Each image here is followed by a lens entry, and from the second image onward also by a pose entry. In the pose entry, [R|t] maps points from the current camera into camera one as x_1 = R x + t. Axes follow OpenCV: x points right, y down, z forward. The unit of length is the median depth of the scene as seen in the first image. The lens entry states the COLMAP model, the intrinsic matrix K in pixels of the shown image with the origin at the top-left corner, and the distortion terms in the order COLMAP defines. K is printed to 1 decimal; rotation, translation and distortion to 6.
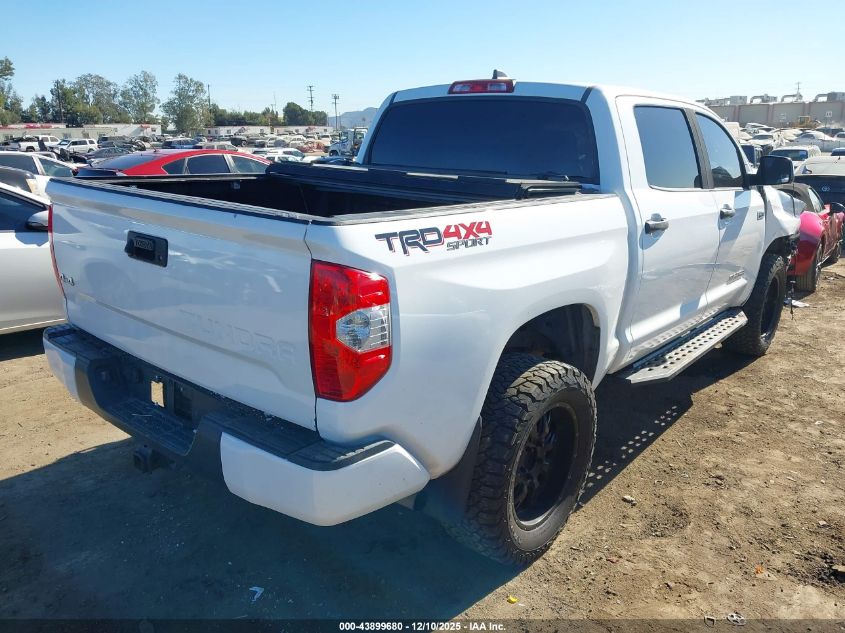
lens RADIAL K [[676.2, 0, 422.5], [0, 676.2, 316.5], [0, 0, 1]] dist [-0.002205, -0.001239]
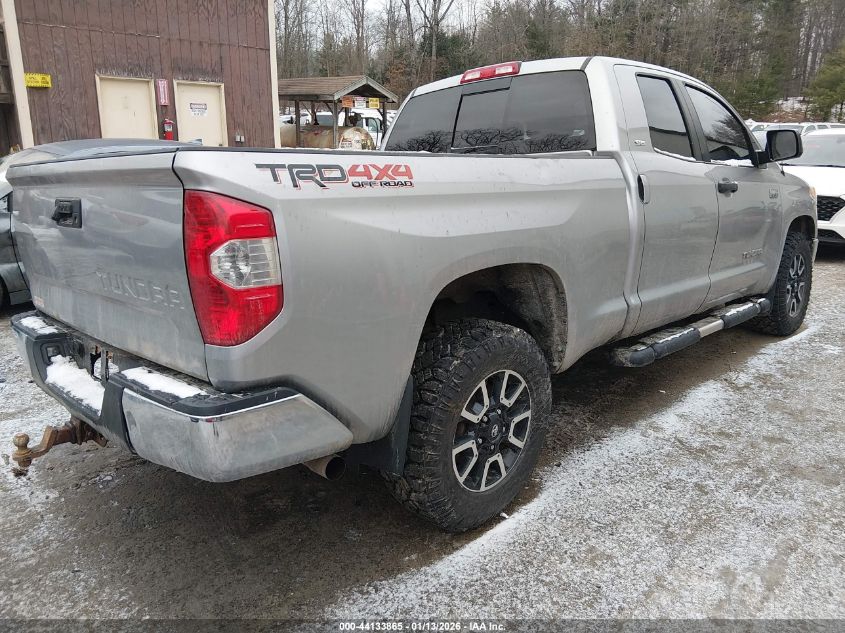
lens RADIAL K [[676.2, 0, 422.5], [0, 676.2, 316.5], [0, 0, 1]] dist [-0.002205, -0.001239]
pose [[0.996936, -0.029502, -0.072449, 0.202093], [0.026869, 0.998952, -0.037043, 0.120578], [0.073466, 0.034983, 0.996684, 0.070056]]
